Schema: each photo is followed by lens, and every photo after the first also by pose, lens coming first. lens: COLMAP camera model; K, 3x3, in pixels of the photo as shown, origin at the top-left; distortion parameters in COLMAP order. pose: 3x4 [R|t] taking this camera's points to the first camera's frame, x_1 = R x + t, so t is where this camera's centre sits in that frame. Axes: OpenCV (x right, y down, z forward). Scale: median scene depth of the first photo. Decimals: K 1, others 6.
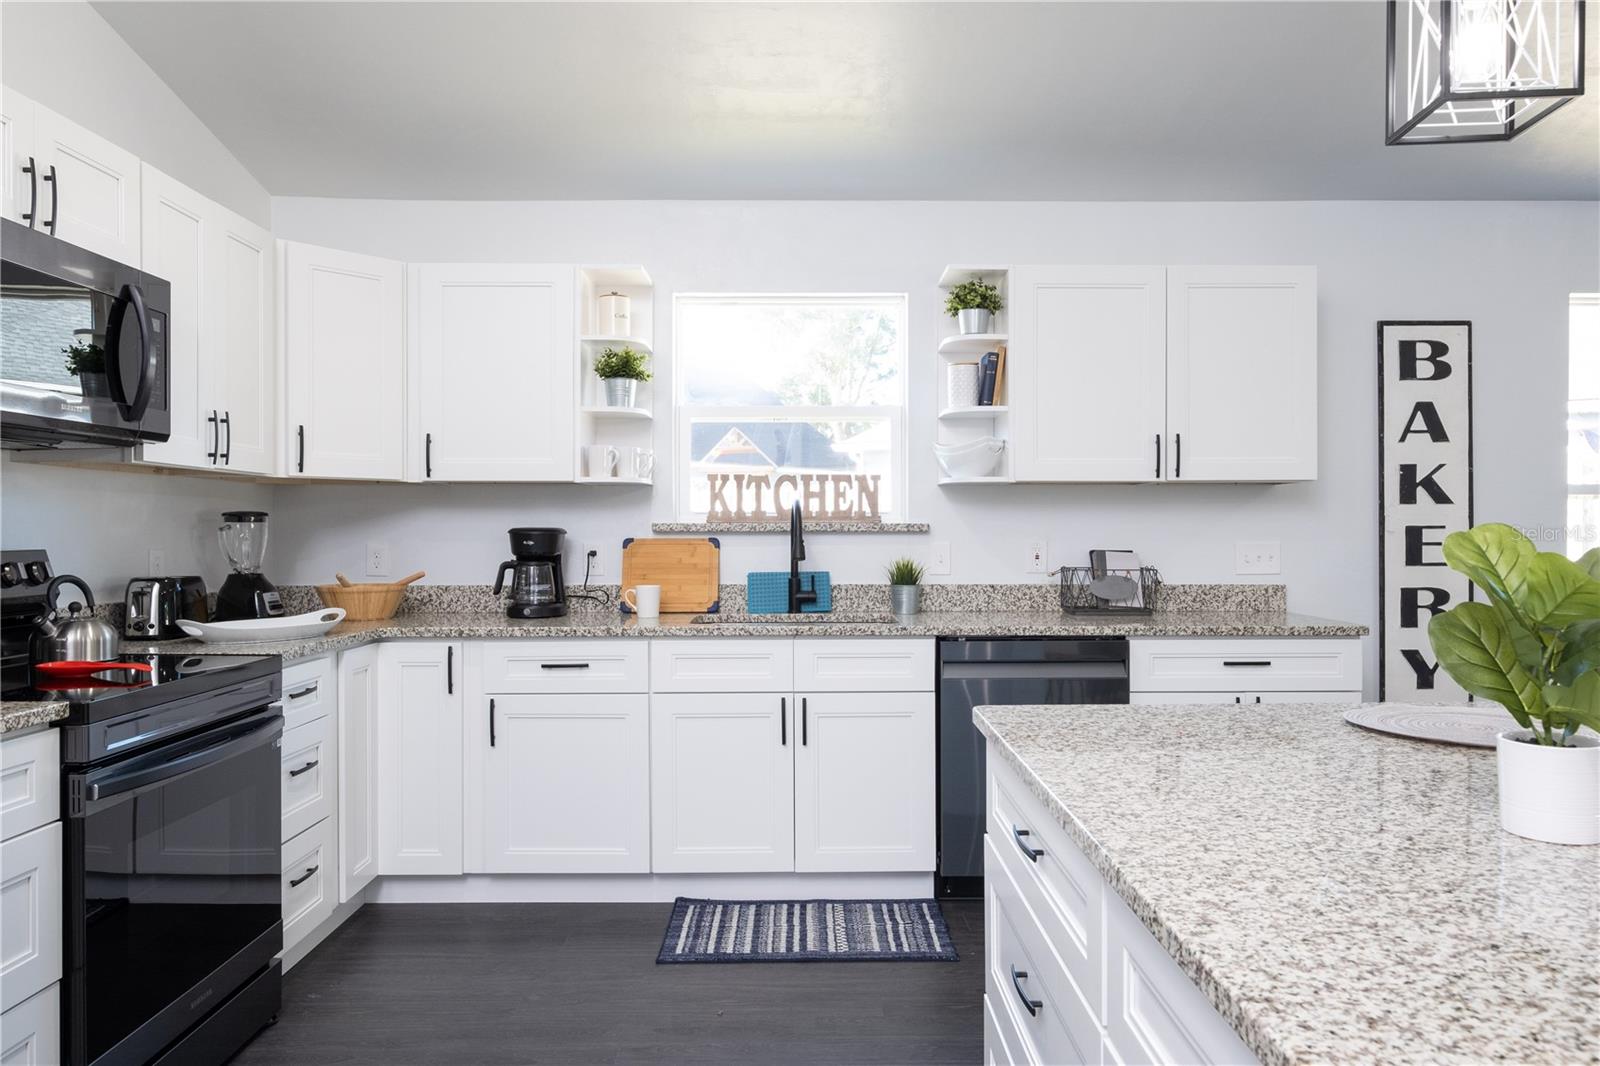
lens RADIAL K [[1112.0, 0, 798.7], [0, 1112.0, 534.0], [0, 0, 1]] dist [-0.035892, -0.002256]
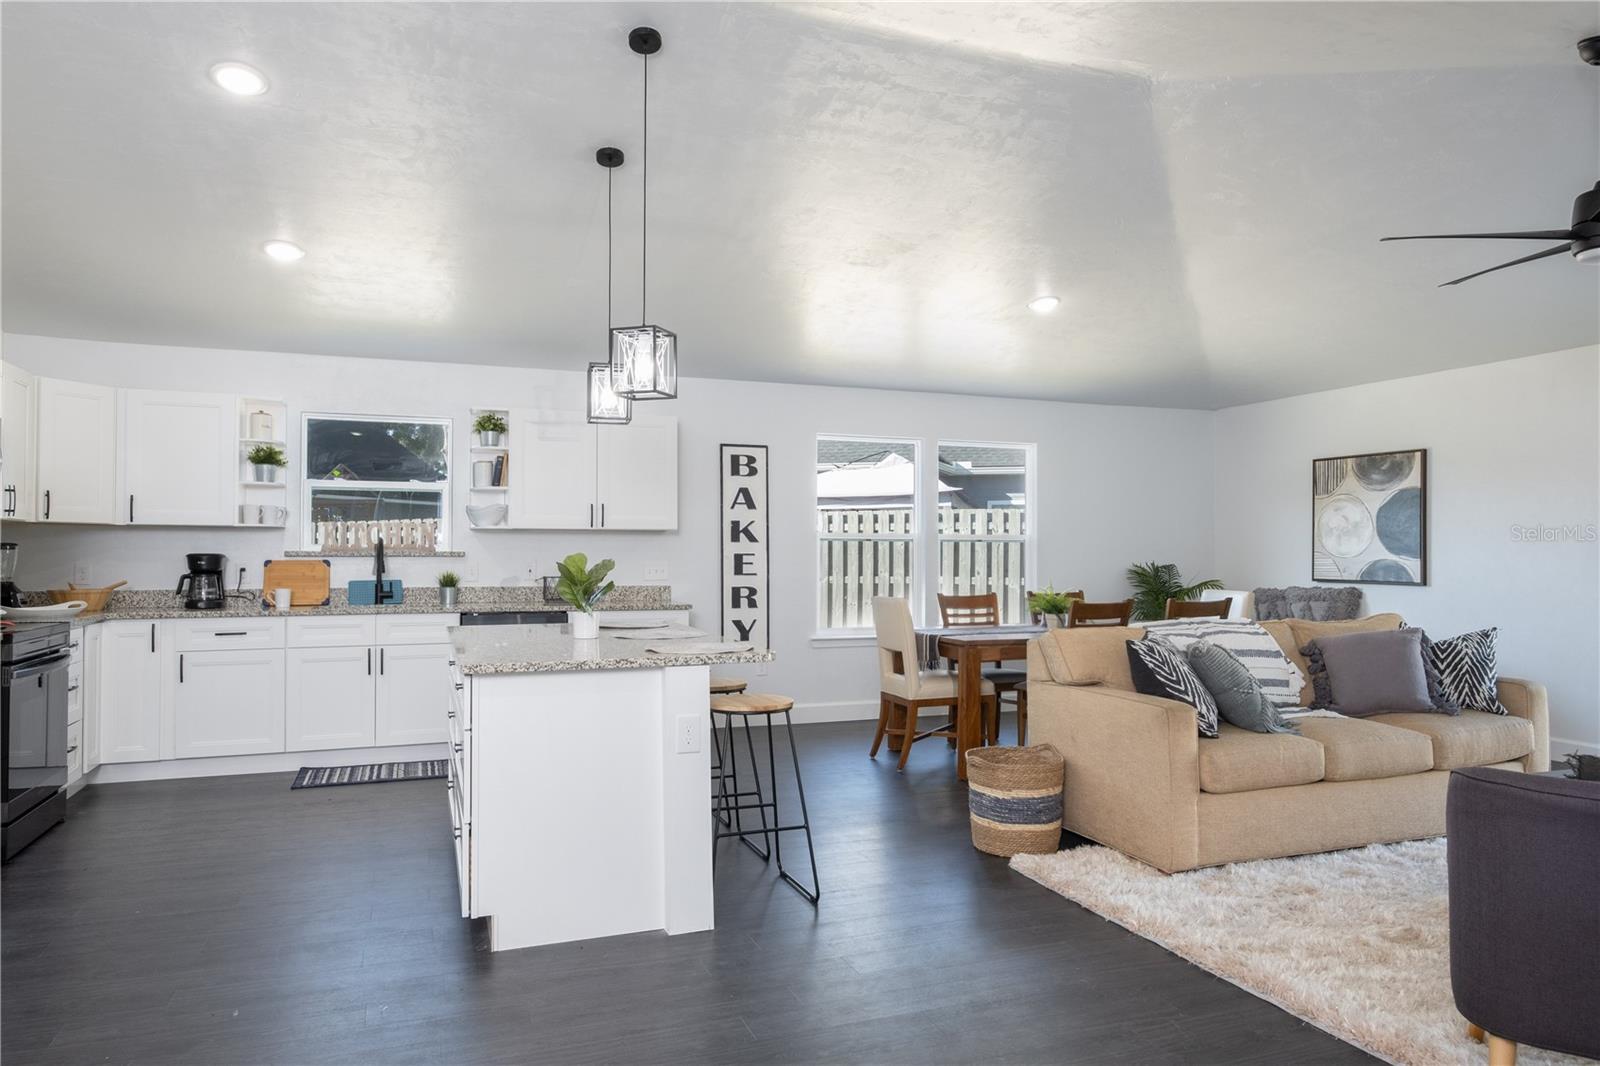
lens RADIAL K [[1018.2, 0, 807.2], [0, 1018.2, 539.6], [0, 0, 1]] dist [0.007308, -0.004045]
pose [[0.931488, 0.007614, 0.363692, 0.038371], [-0.000375, 0.999800, -0.019972, 0.003518], [-0.363771, 0.018468, 0.931305, -0.682354]]
